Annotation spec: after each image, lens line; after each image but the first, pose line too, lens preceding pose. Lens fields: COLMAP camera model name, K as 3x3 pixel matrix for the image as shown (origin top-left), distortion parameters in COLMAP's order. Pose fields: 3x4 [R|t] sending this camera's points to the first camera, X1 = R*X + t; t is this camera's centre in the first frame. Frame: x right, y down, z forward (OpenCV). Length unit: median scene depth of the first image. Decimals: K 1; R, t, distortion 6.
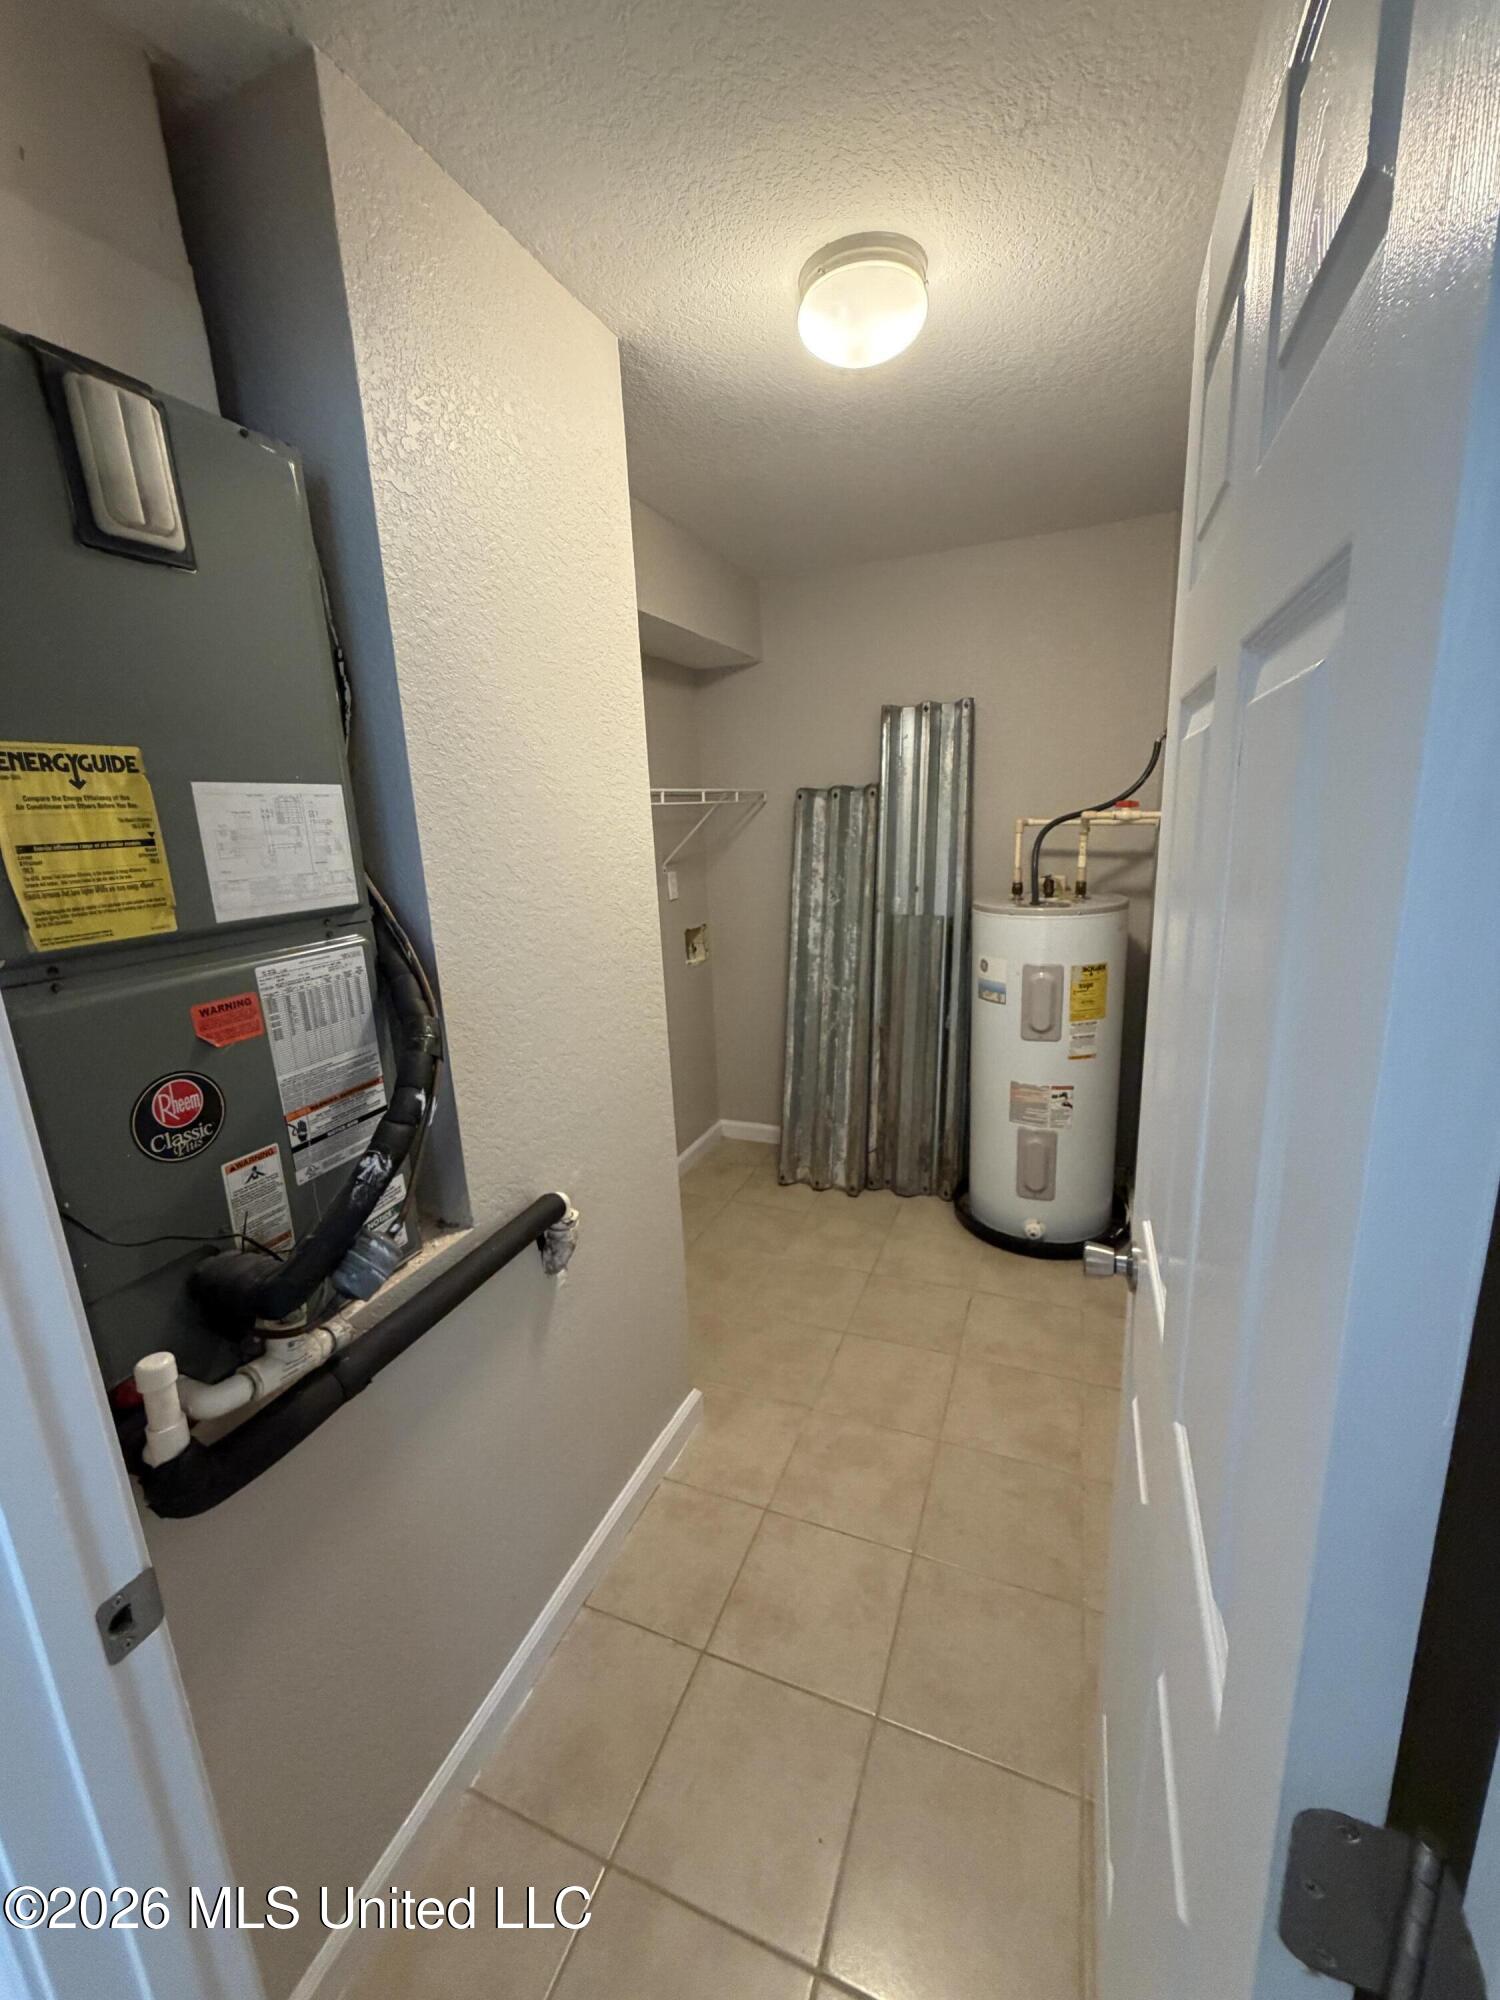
lens RADIAL K [[799.1, 0, 751.6], [0, 799.1, 999.4], [0, 0, 1]] dist [0.001177, 0.000819]
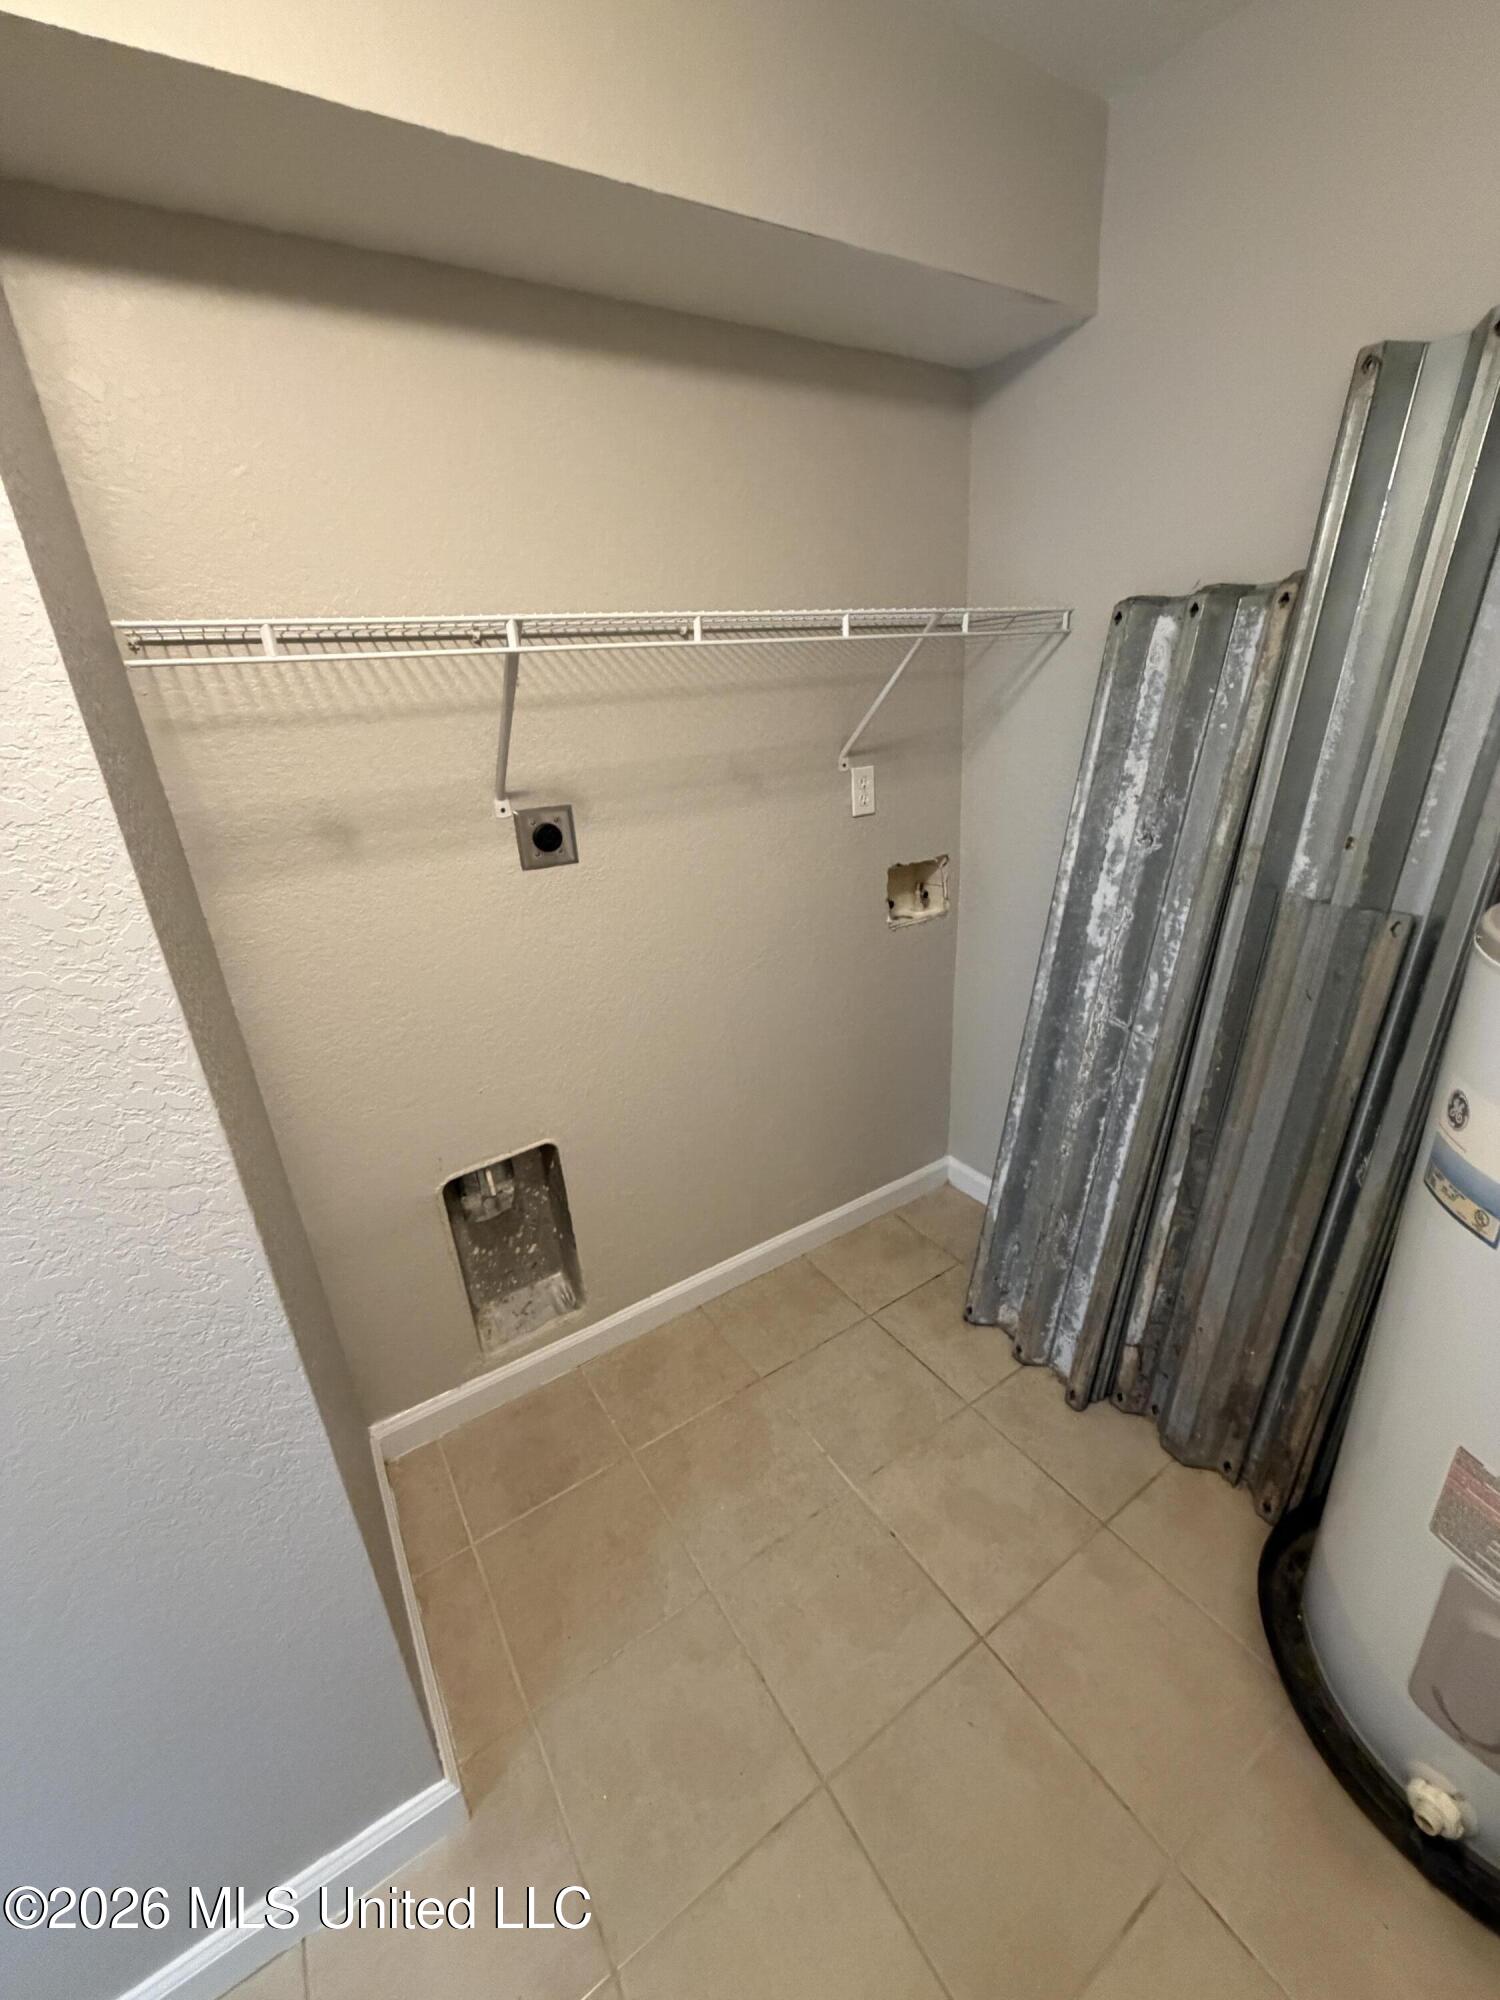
lens RADIAL K [[799.1, 0, 749.0], [0, 799.1, 995.1], [0, 0, 1]] dist [0.001177, 0.000819]
pose [[0.816308, 0.201254, -0.541422, 0.183031], [-0.107891, 0.973967, 0.199368, -0.105638], [0.567451, -0.104331, 0.816771, 0.462091]]
